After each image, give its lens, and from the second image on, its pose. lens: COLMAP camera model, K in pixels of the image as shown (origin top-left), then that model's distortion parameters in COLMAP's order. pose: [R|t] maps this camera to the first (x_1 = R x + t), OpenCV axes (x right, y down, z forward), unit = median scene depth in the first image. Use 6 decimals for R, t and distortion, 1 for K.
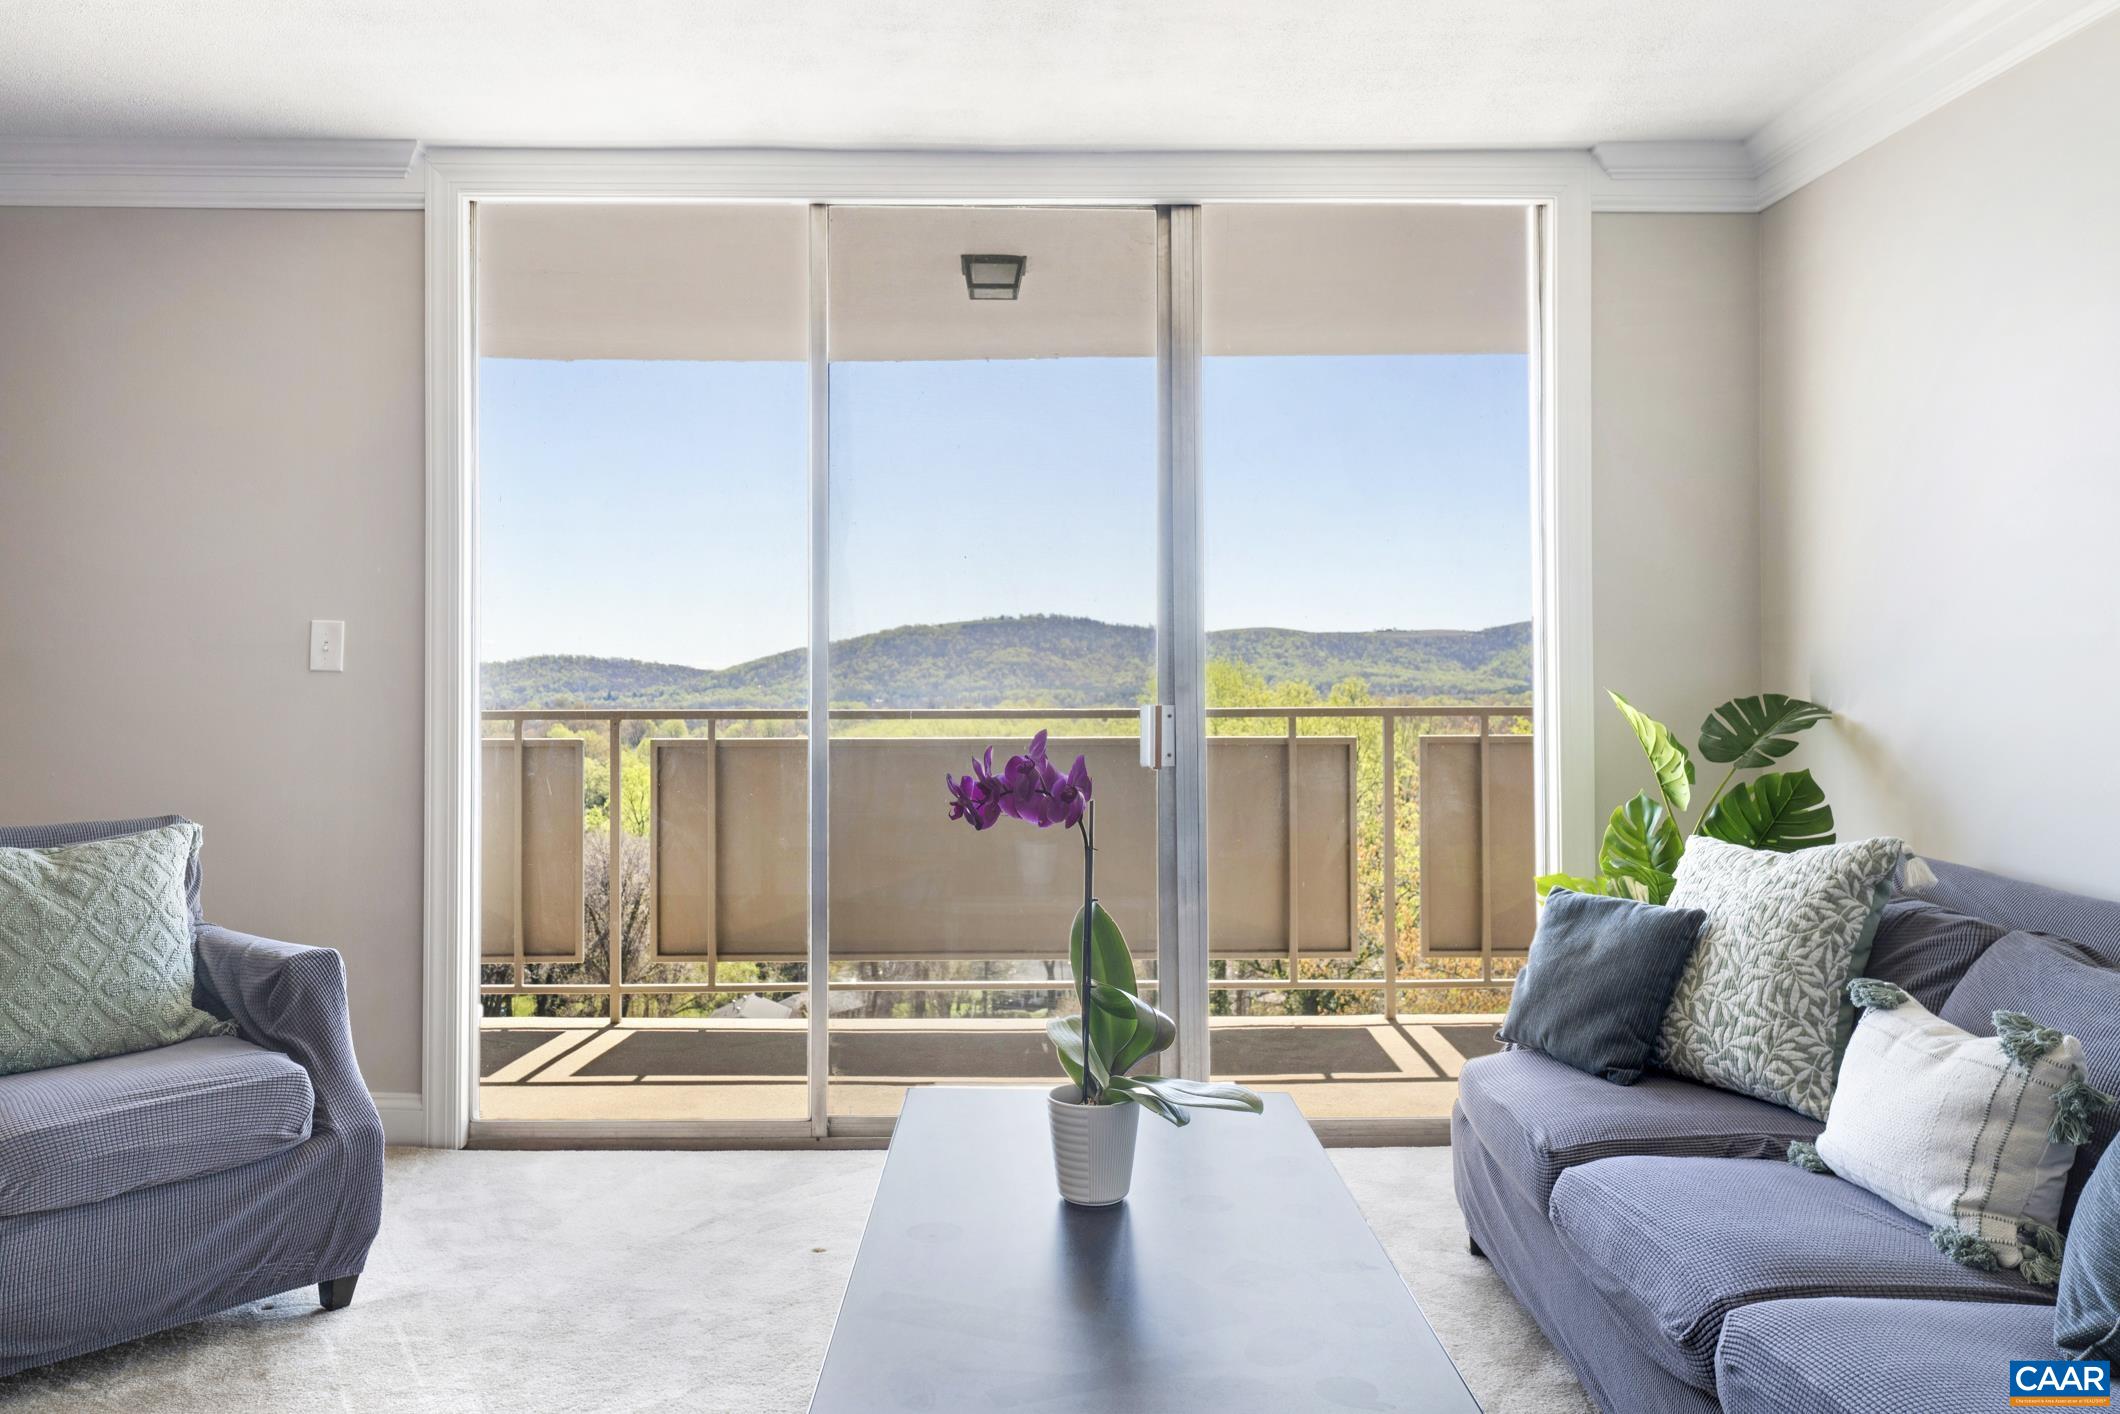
lens RADIAL K [[1596.2, 0, 1060.2], [0, 1596.2, 642.7], [0, 0, 1]] dist [-0.011612, 0.001764]
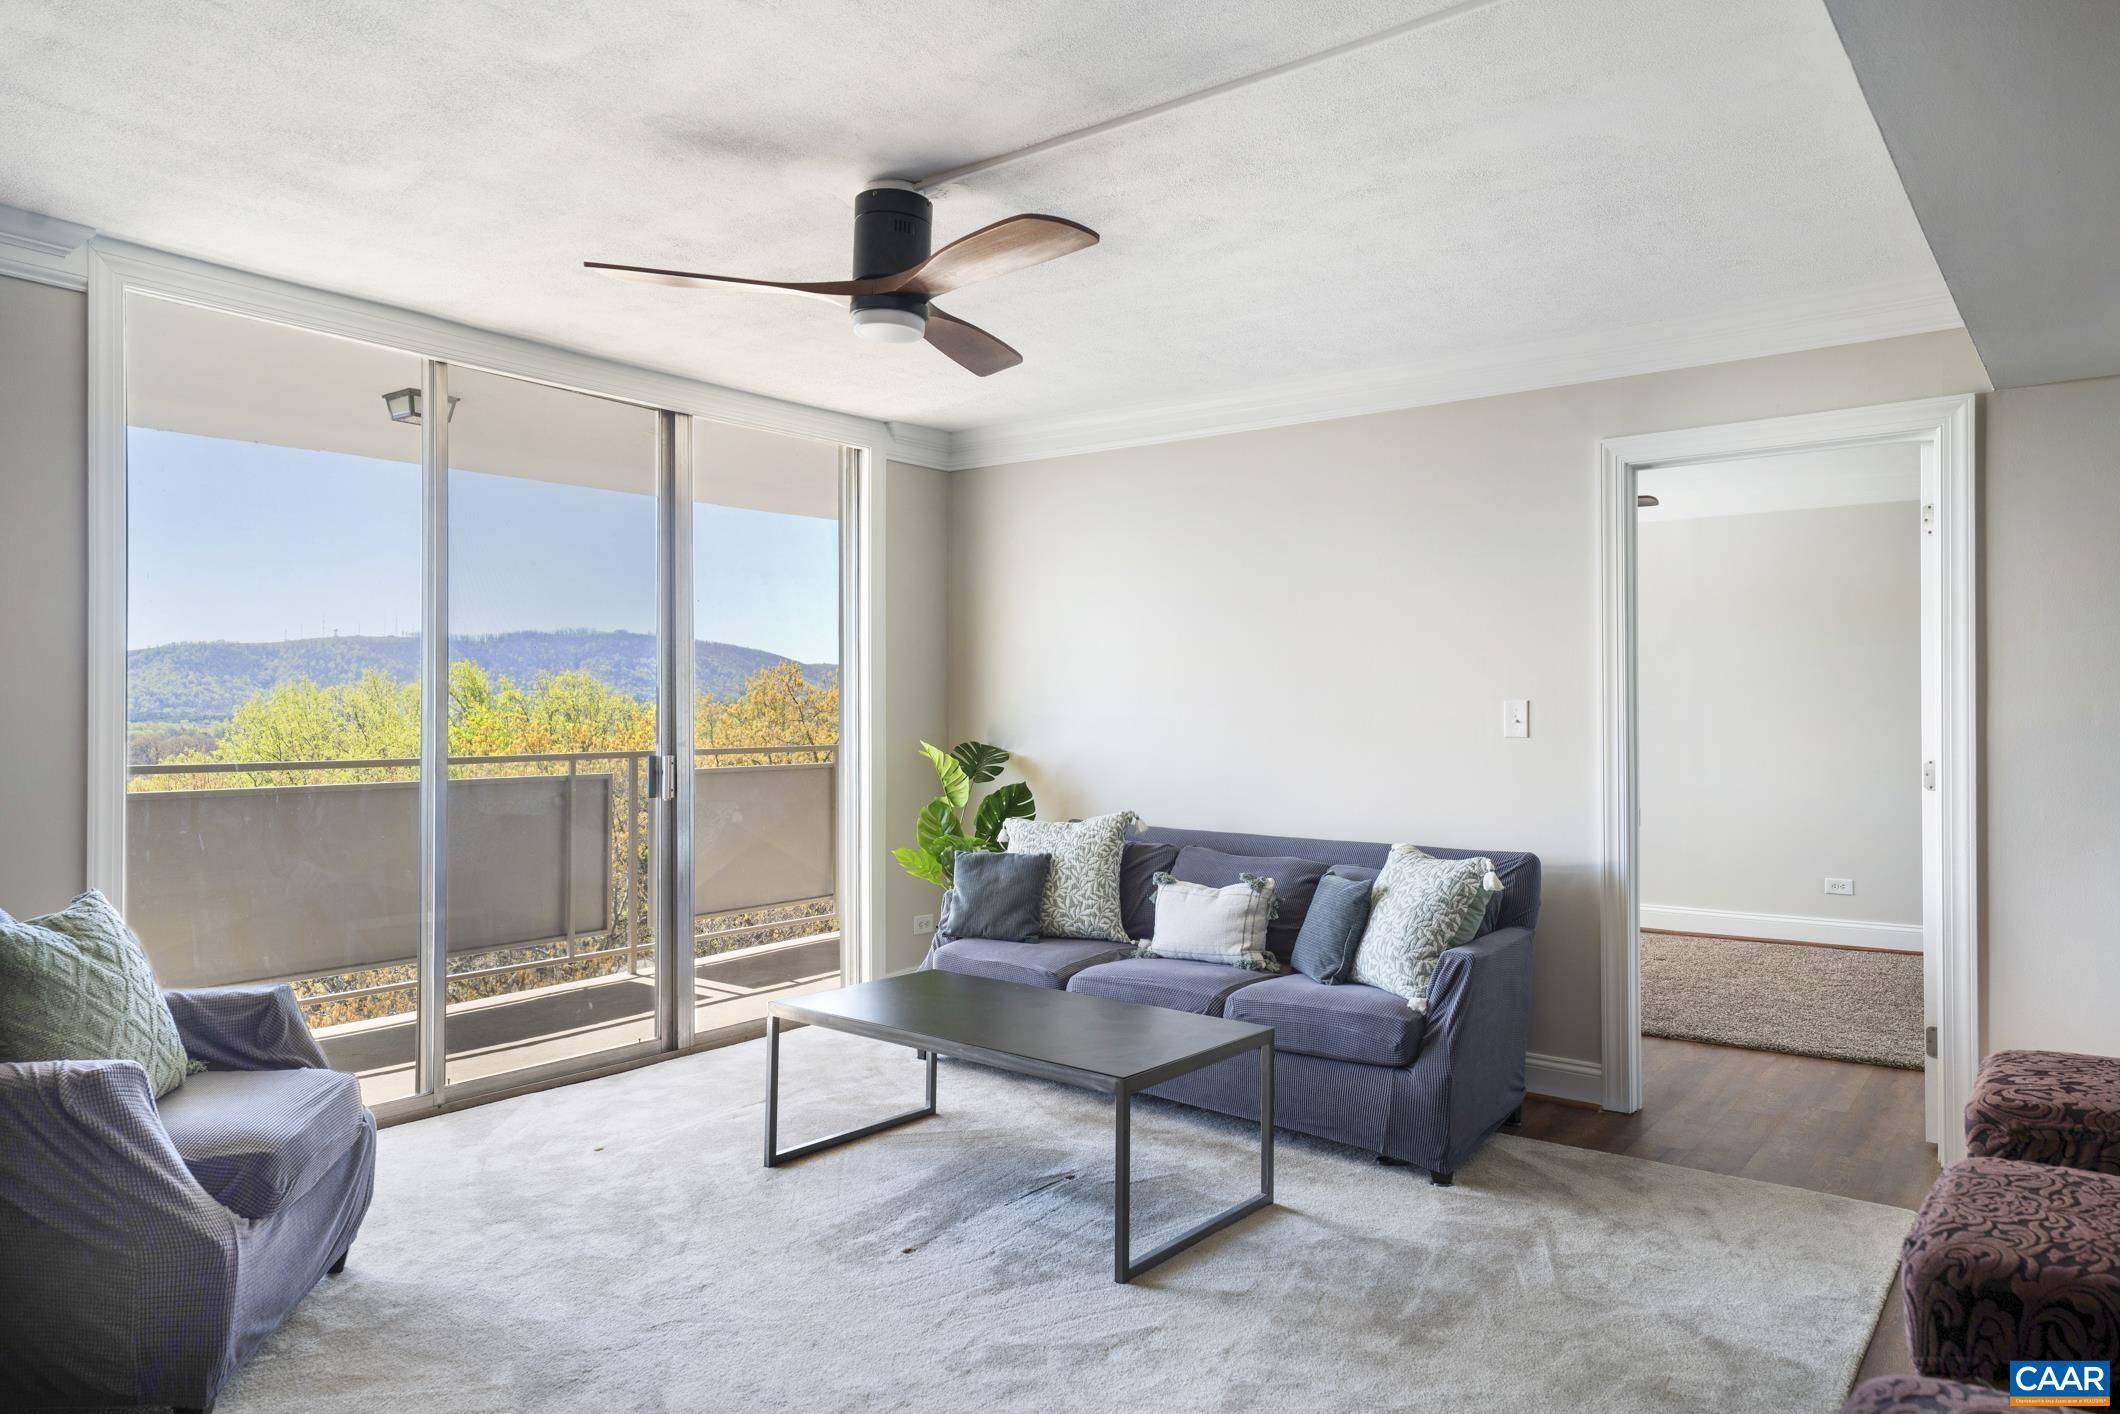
lens RADIAL K [[1431.4, 0, 1060.5], [0, 1431.4, 653.0], [0, 0, 1]] dist [0.000748, 0.000437]
pose [[0.604306, 0.035940, 0.795942, -1.037108], [-0.022262, 0.999354, -0.028223, -0.033677], [-0.796442, -0.000663, 0.604715, -0.102300]]
